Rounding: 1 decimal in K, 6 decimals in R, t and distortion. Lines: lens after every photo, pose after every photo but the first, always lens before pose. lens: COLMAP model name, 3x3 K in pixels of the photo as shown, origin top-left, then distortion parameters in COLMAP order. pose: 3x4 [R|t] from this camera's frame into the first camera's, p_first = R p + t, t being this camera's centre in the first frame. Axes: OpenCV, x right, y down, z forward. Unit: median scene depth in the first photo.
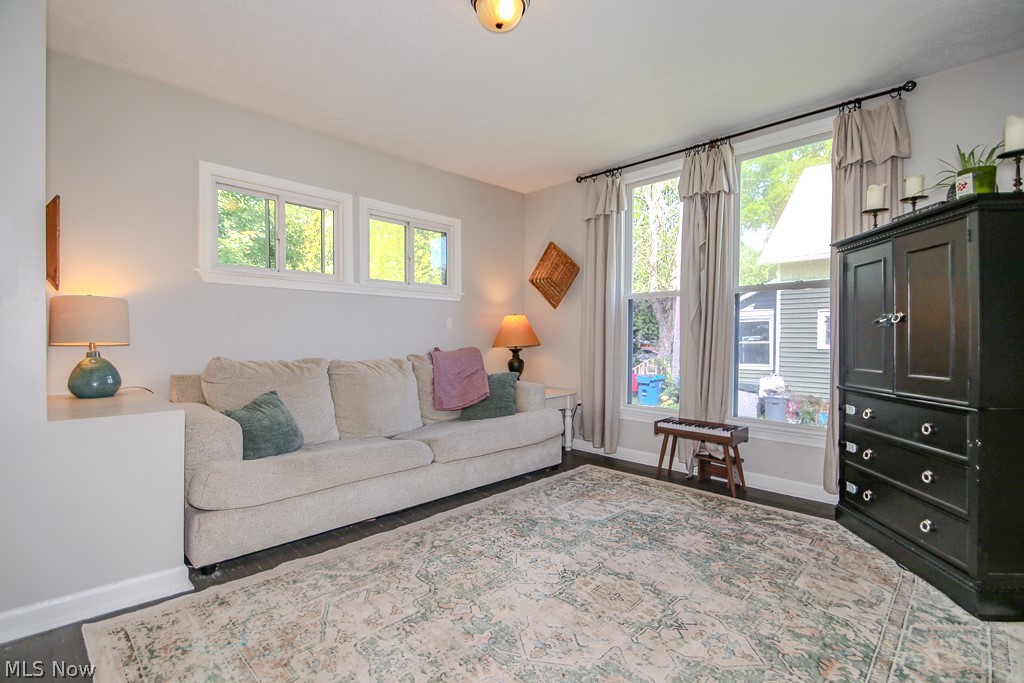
lens RADIAL K [[462.6, 0, 512.0], [0, 462.6, 341.5], [0, 0, 1]] dist [0.000312, -0.010366]
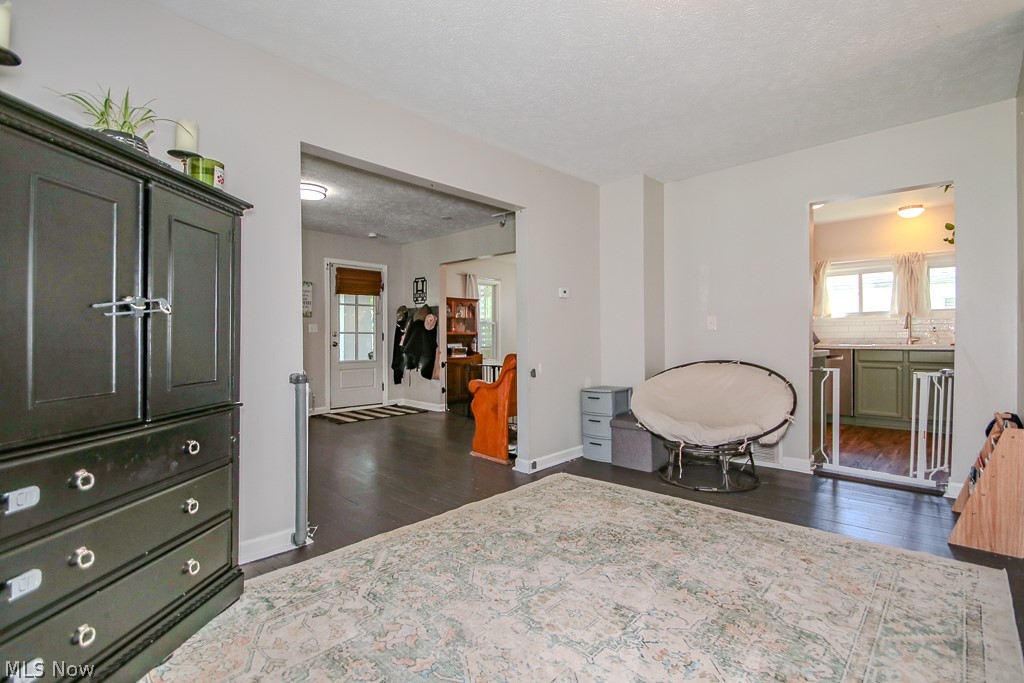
lens RADIAL K [[478.9, 0, 512.0], [0, 478.9, 341.5], [0, 0, 1]] dist [0.000720, -0.018036]
pose [[-0.999478, 0.002412, -0.032203, 0.208260], [0.002036, 0.999929, 0.011707, -0.004659], [0.032229, 0.011636, -0.999413, 1.073279]]
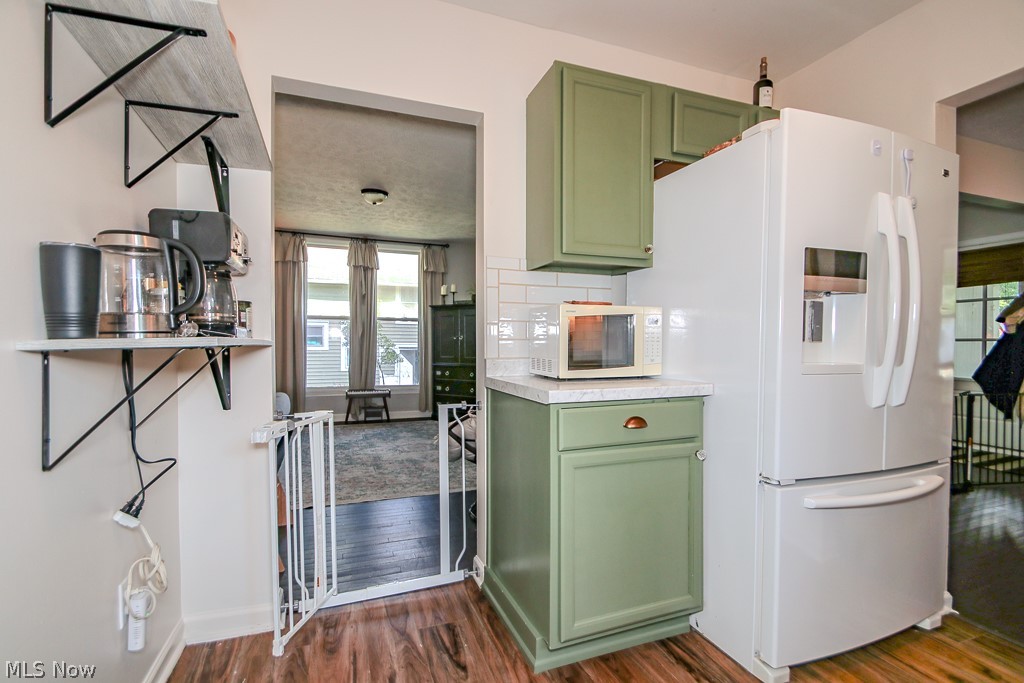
lens RADIAL K [[483.9, 0, 512.0], [0, 483.9, 341.5], [0, 0, 1]] dist [0.001001, -0.006172]
pose [[0.396083, -0.002355, 0.918212, -1.101612], [0.008689, 0.999962, -0.001183, -0.012305], [-0.918174, 0.008447, 0.396088, -0.298788]]
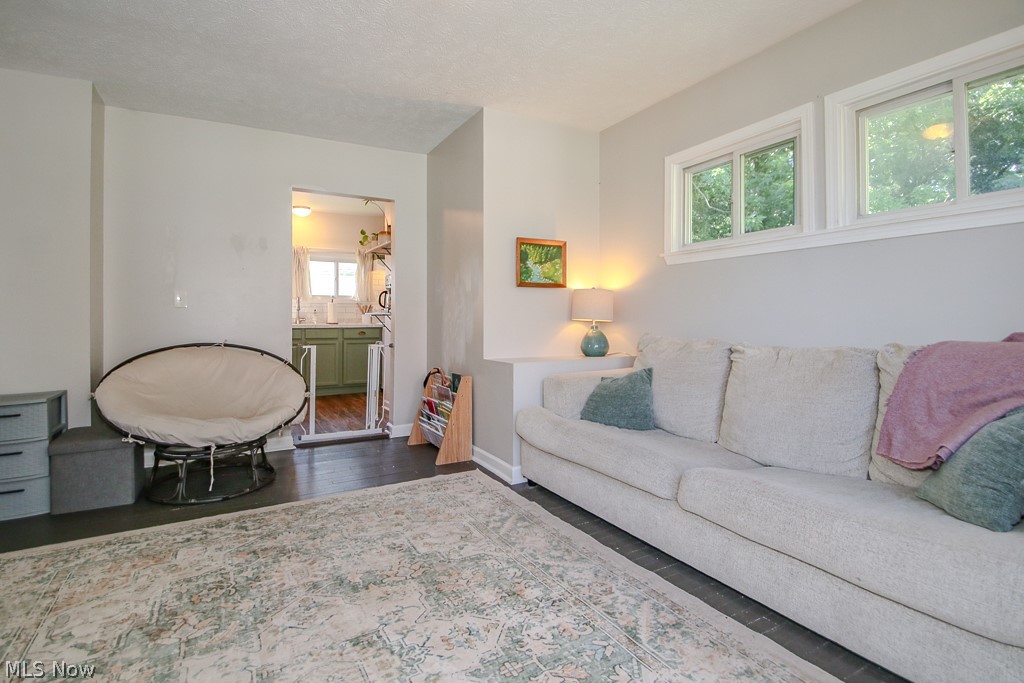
lens RADIAL K [[485.9, 0, 508.6], [0, 485.9, 316.8], [0, 0, 1]] dist [0.001225, -0.012789]
pose [[-0.248049, -0.004906, -0.968735, 0.474487], [-0.005774, 0.999977, -0.003586, 0.001281], [0.968730, 0.004704, -0.248071, 0.788048]]
